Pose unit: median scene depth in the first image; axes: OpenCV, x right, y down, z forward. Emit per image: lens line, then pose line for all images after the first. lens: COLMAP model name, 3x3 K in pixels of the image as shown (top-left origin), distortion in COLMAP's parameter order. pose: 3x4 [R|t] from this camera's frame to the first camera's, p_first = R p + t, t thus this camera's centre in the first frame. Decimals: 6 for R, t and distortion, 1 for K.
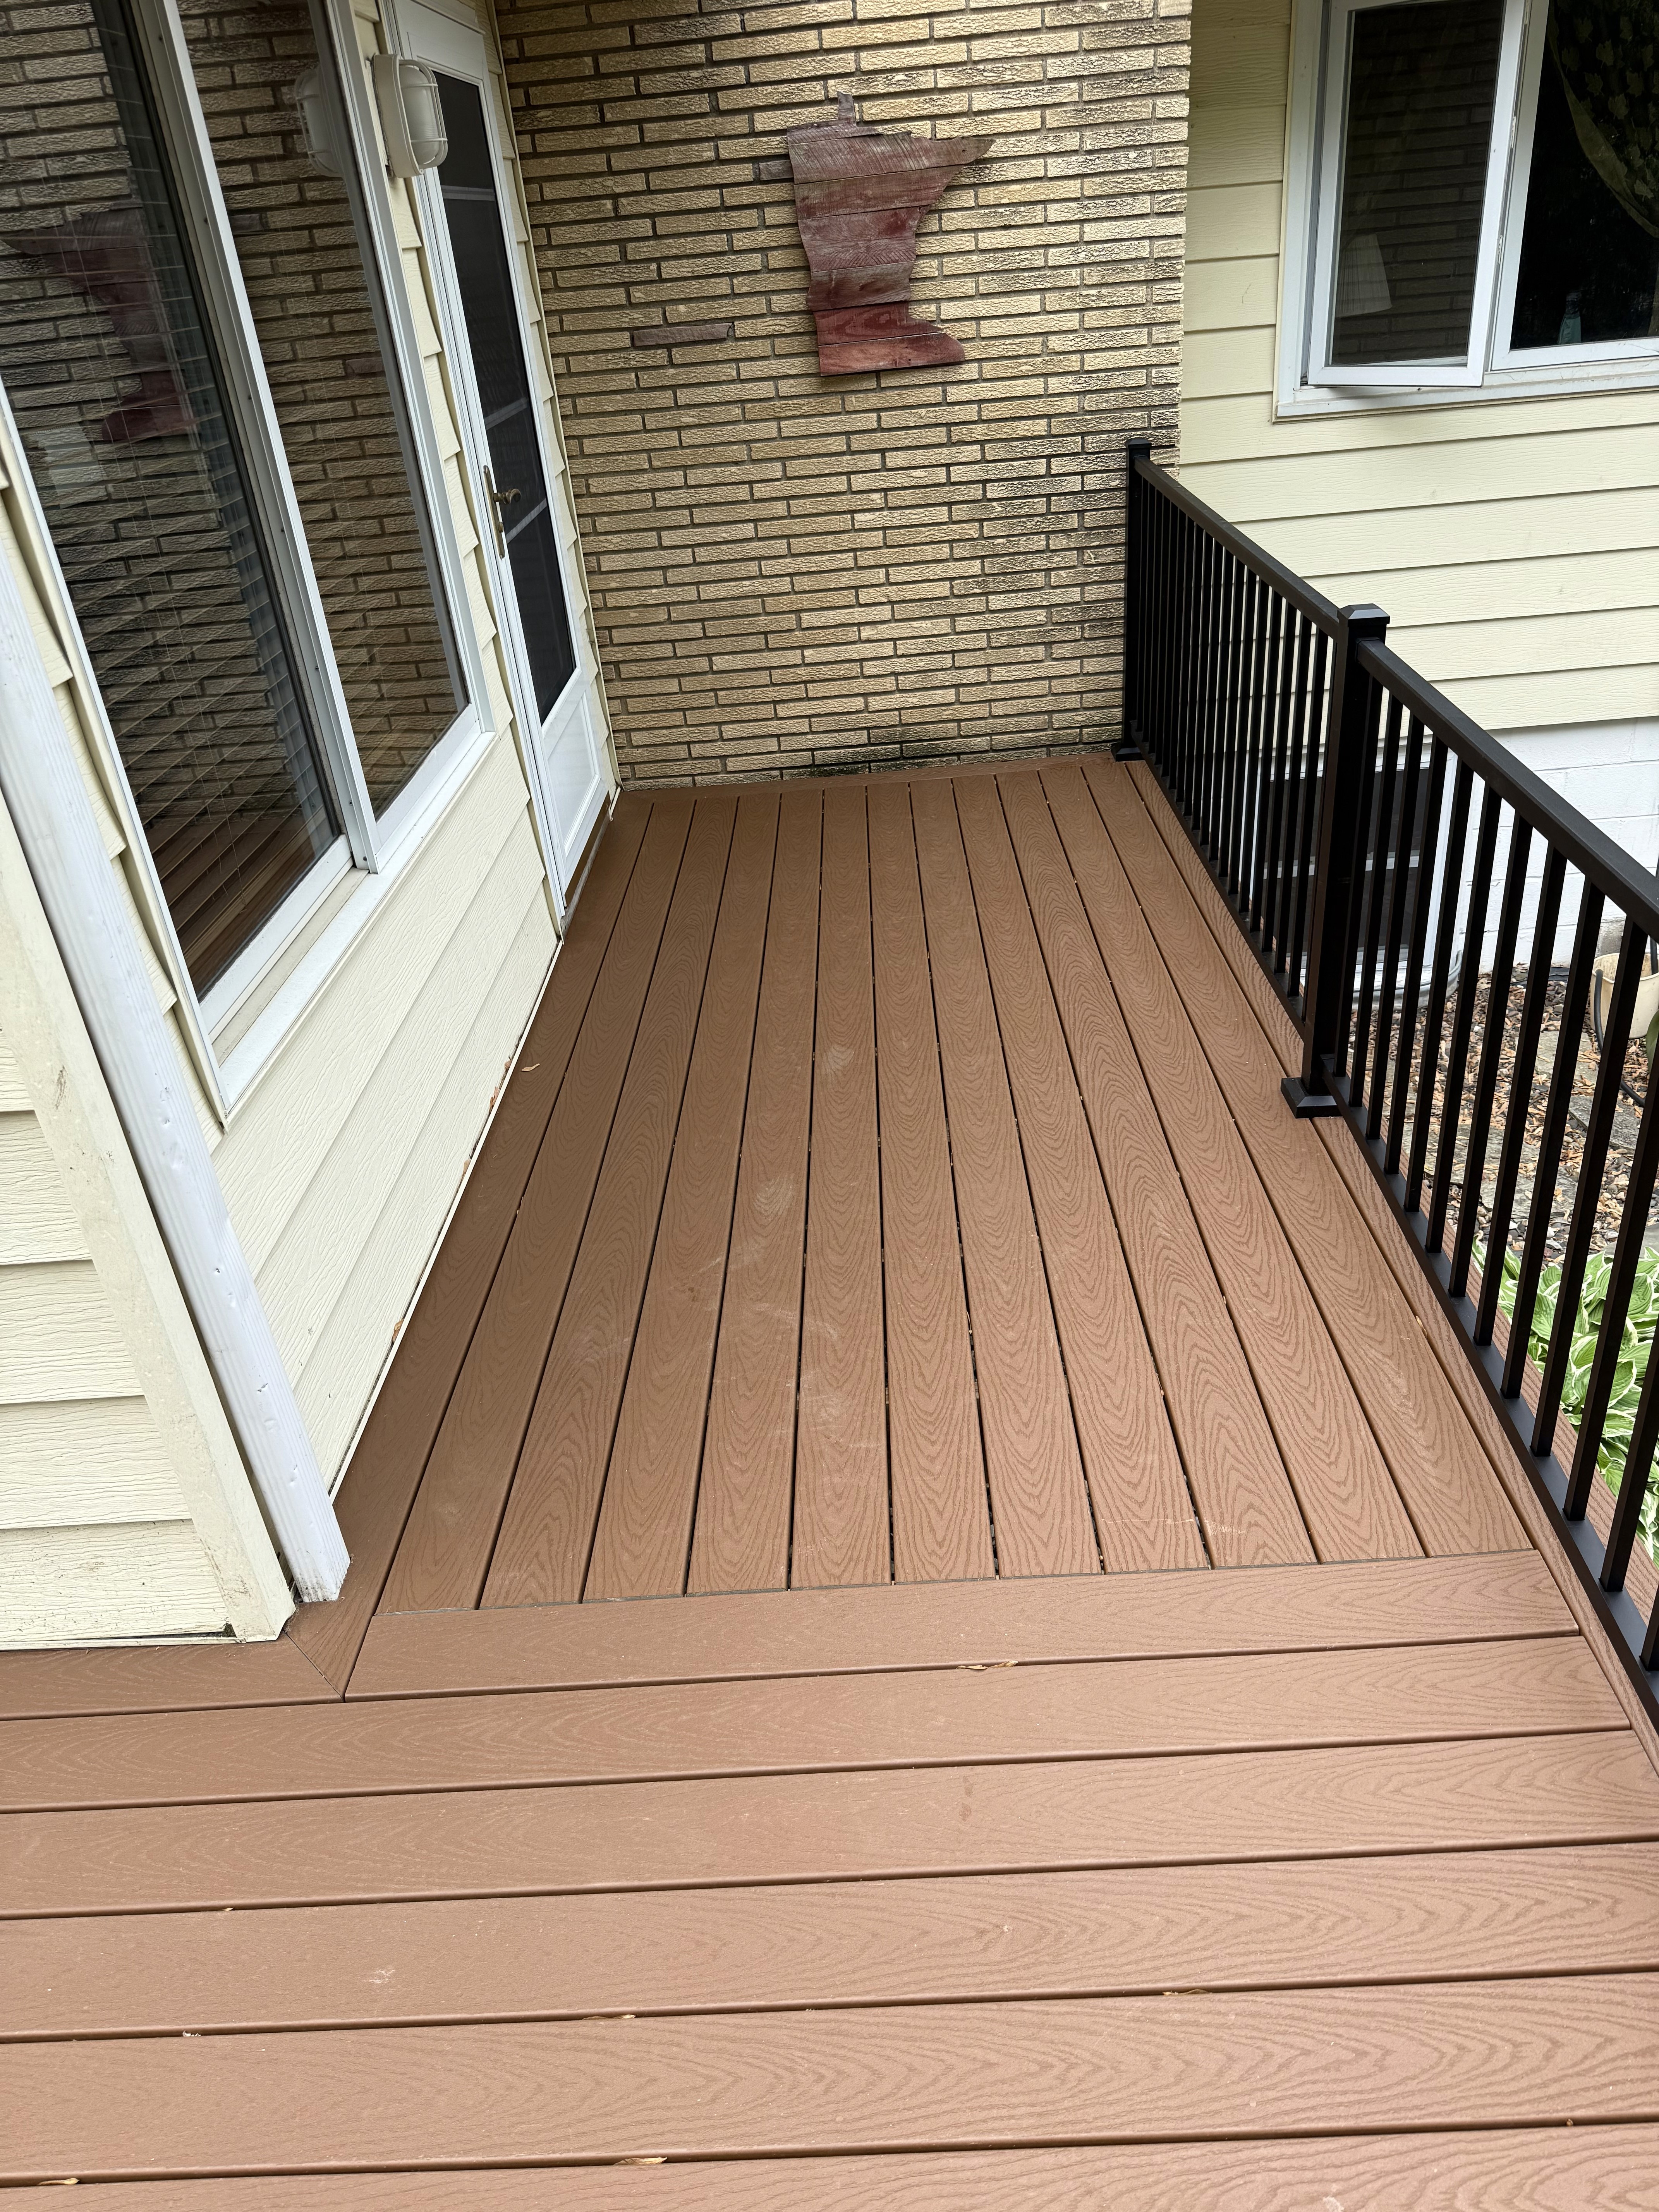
lens RADIAL K [[1542.9, 0, 823.9], [0, 1542.9, 1105.9], [0, 0, 1]] dist [0.027311, -0.041147]
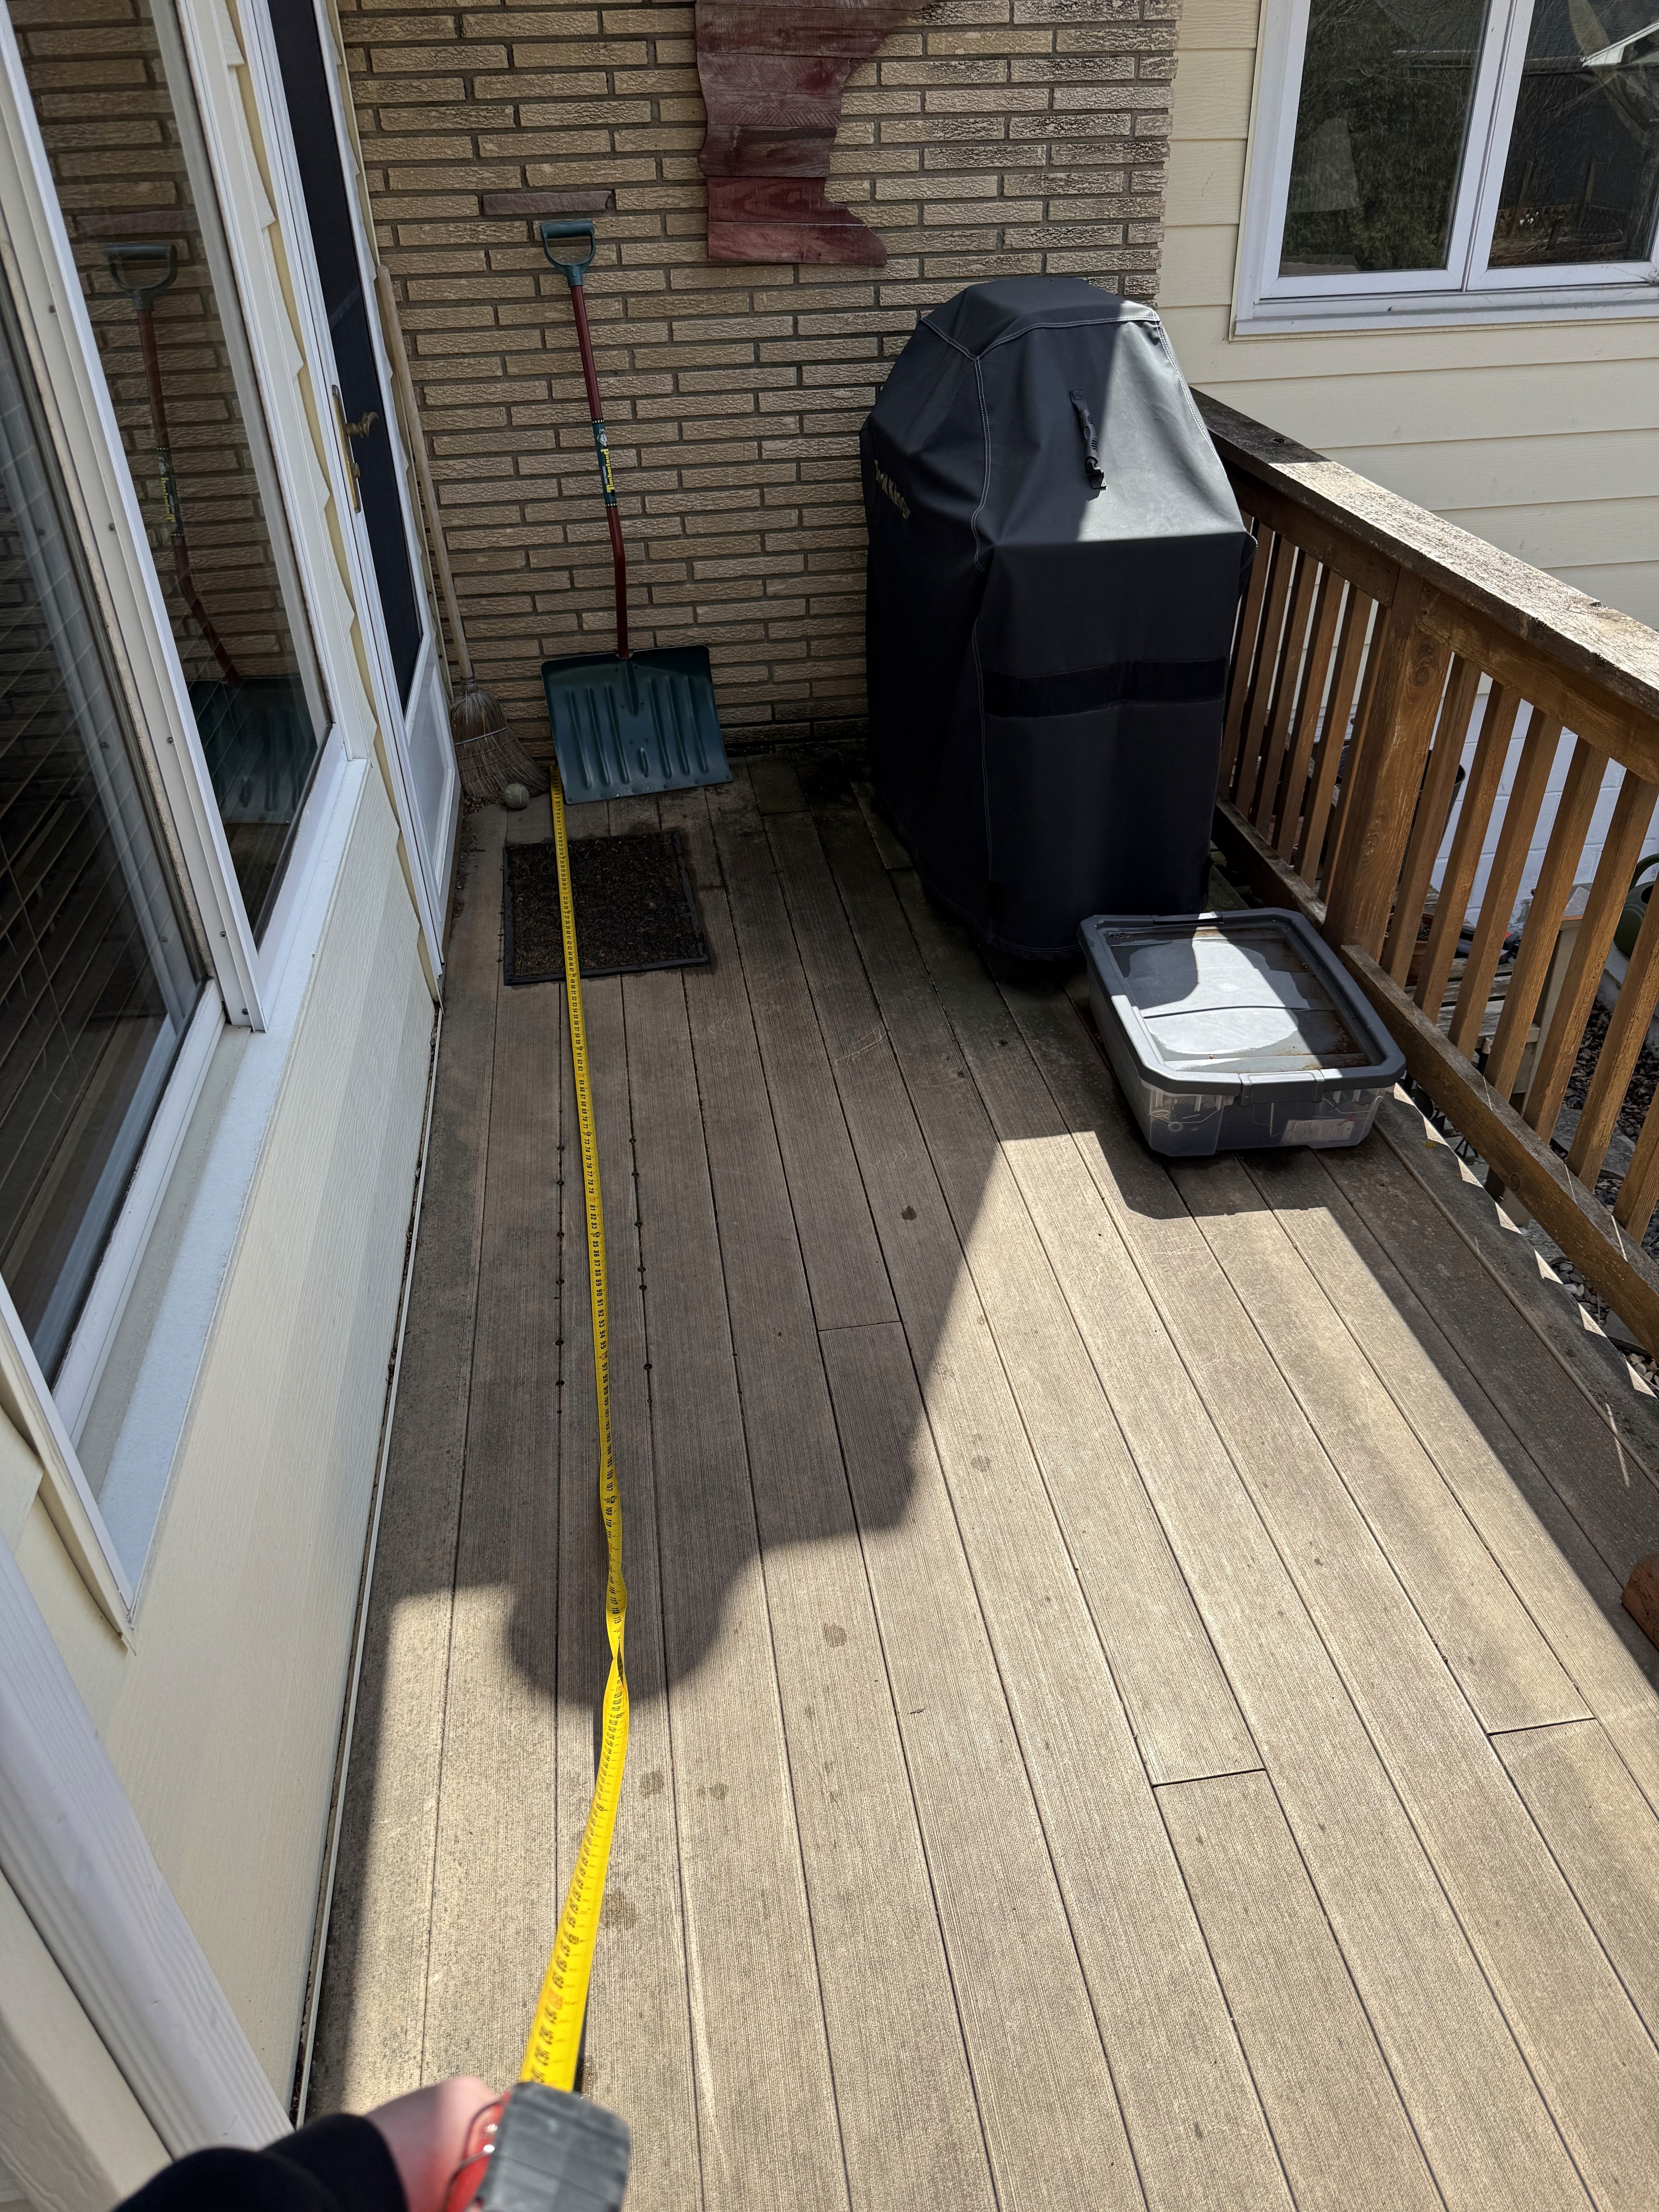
lens RADIAL K [[1542.9, 0, 824.3], [0, 1542.9, 1100.2], [0, 0, 1]] dist [0.027311, -0.041147]
pose [[0.985966, -0.041886, 0.161608, -0.097755], [0.030661, 0.996981, 0.071339, -0.099451], [-0.164109, -0.065383, 0.984273, 0.181488]]
